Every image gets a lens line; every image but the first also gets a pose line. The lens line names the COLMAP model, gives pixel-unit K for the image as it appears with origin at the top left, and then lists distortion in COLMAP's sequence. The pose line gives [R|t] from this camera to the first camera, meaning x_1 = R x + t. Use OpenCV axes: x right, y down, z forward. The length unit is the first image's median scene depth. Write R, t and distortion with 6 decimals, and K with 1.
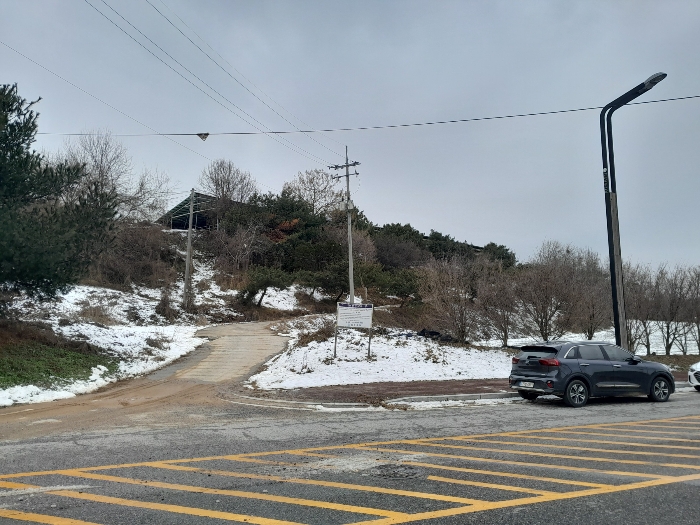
lens RADIAL K [[514.1, 0, 350.0], [0, 514.1, 262.5], [0, 0, 1]] dist [0.001186, -0.032257]
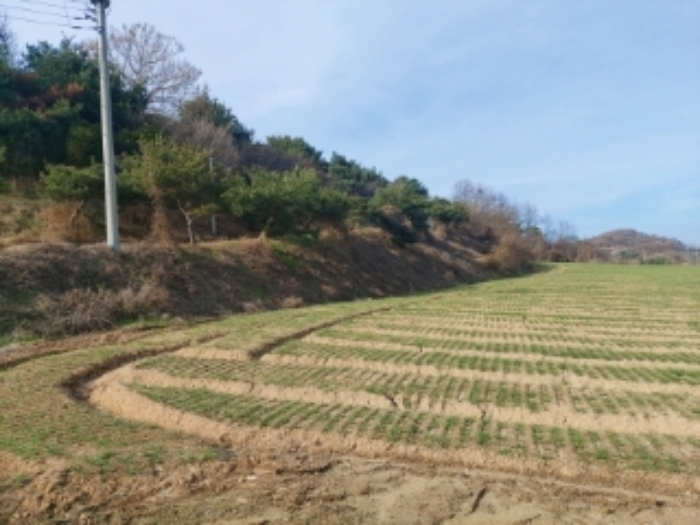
lens RADIAL K [[505.4, 0, 350.0], [0, 505.4, 262.5], [0, 0, 1]] dist [0.080046, 0.000681]
pose [[0.985069, -0.002430, 0.172143, 0.114640], [-0.016522, 0.993951, 0.108577, 0.053997], [-0.171366, -0.109800, 0.979070, 0.475849]]
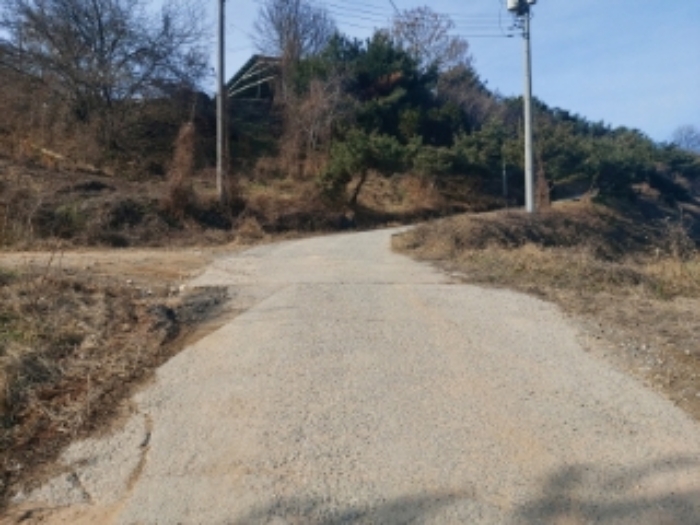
lens RADIAL K [[514.1, 0, 350.0], [0, 514.1, 262.5], [0, 0, 1]] dist [0.001186, -0.032257]
pose [[0.989188, -0.001048, -0.146648, -0.088911], [0.028042, 0.982875, 0.182130, 0.042371], [0.143946, -0.184273, 0.972277, 0.390114]]
